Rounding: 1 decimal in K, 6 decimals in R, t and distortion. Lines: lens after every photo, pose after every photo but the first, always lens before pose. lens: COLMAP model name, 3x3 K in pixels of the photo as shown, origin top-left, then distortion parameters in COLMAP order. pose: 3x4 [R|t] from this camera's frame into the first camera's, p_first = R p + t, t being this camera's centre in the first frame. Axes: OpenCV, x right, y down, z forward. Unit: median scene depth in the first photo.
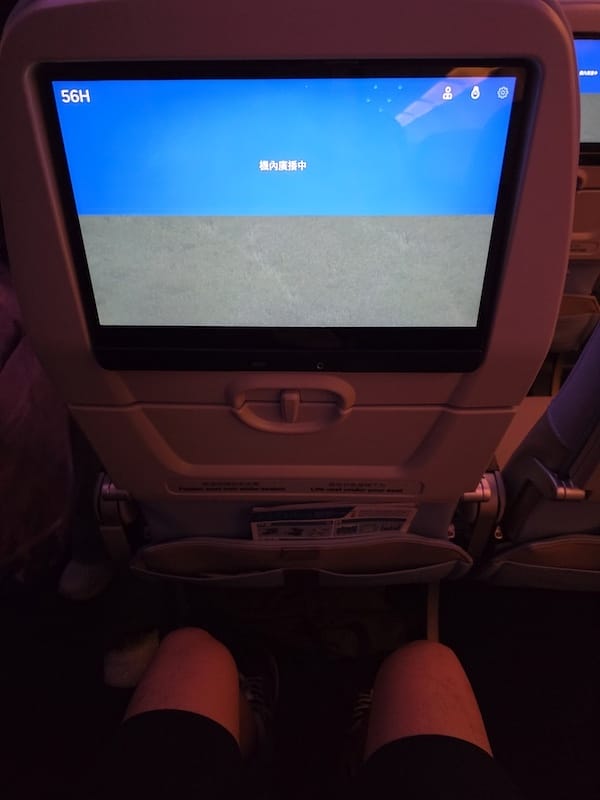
lens RADIAL K [[524.7, 0, 303.8], [0, 524.7, 400.8], [0, 0, 1]] dist [0.008433, -0.000643]
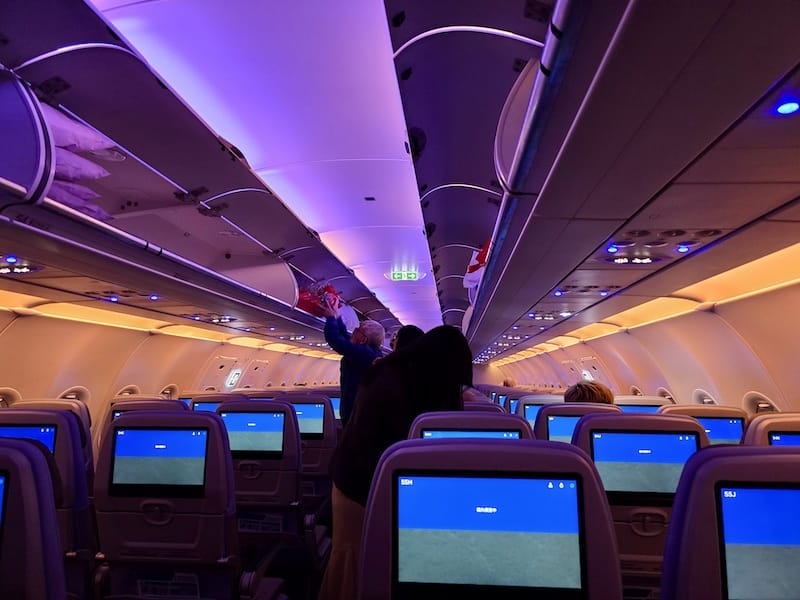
lens RADIAL K [[524.7, 0, 405.6], [0, 524.7, 300.6], [0, 0, 1]] dist [0.008433, -0.000643]
pose [[0.996408, -0.010453, -0.084036, -0.171193], [-0.044579, 0.778977, -0.625466, 0.293391], [0.072000, 0.626965, 0.775713, -1.323435]]
